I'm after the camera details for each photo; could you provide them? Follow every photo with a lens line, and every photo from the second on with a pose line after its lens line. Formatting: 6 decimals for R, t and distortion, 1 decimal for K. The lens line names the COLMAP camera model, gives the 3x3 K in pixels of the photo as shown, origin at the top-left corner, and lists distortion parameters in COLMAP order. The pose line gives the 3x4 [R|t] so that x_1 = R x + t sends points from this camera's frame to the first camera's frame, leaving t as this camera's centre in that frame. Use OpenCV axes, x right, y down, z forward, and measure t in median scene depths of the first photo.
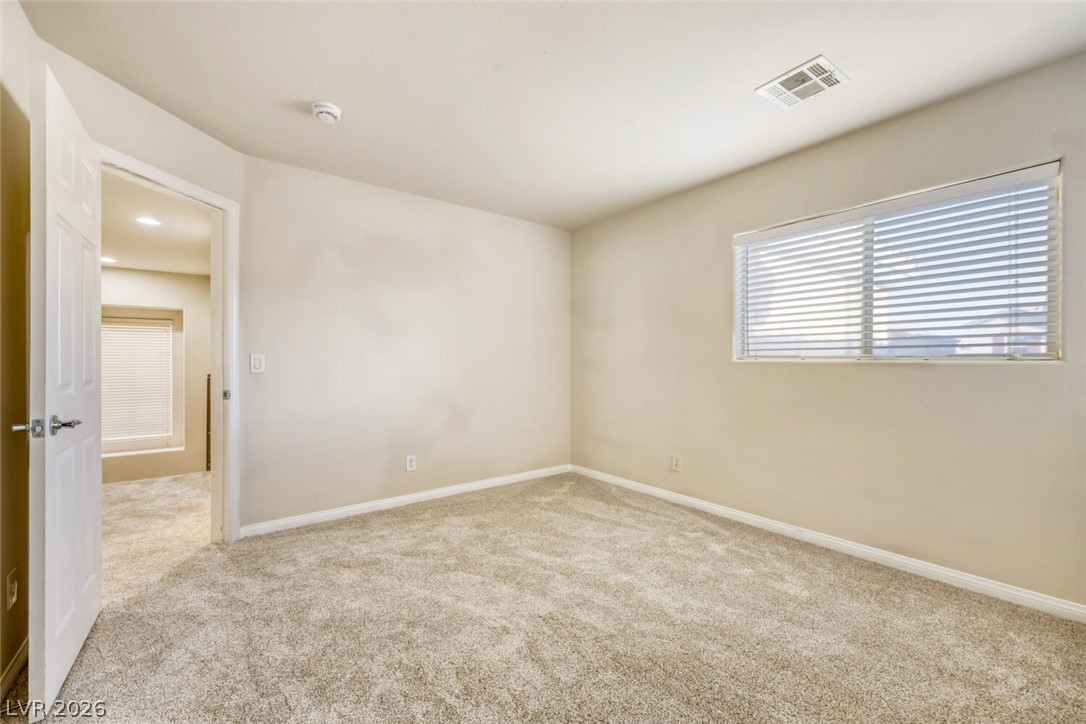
lens RADIAL K [[441.2, 0, 543.0], [0, 441.2, 362.0], [0, 0, 1]] dist [0.000705, 0.000063]
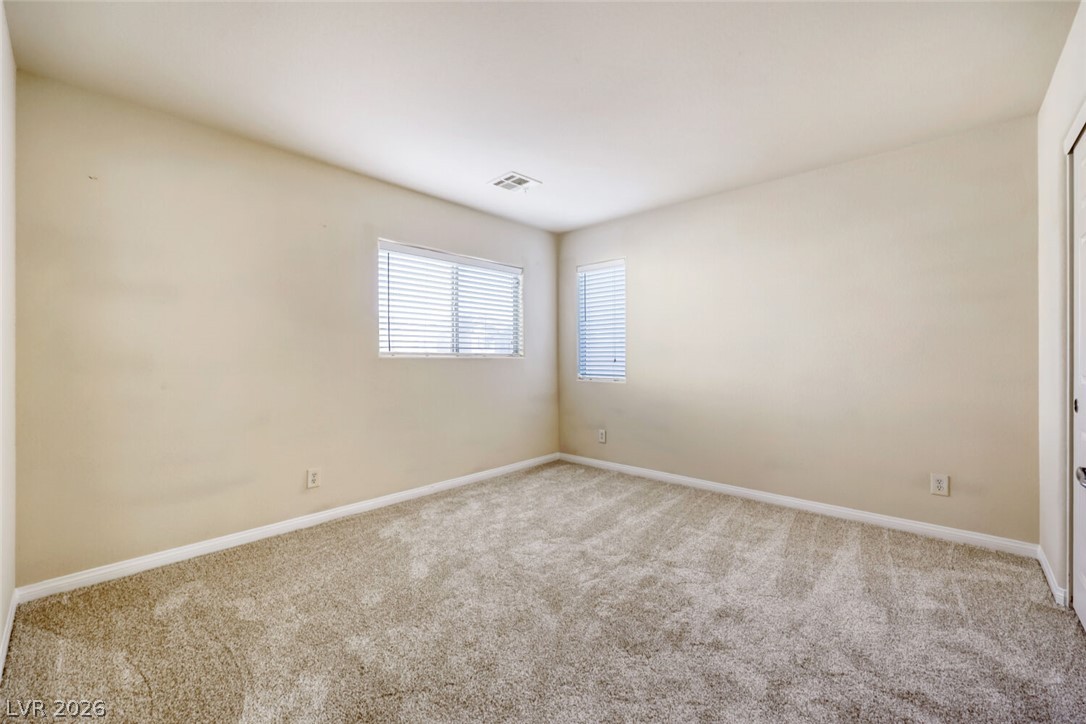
lens RADIAL K [[441.2, 0, 543.0], [0, 441.2, 362.0], [0, 0, 1]] dist [0.000705, 0.000063]
pose [[-0.179532, -0.016970, 0.983606, -0.767203], [-0.005955, 0.999852, 0.016163, -0.010625], [-0.983734, -0.002956, -0.179607, 0.924110]]
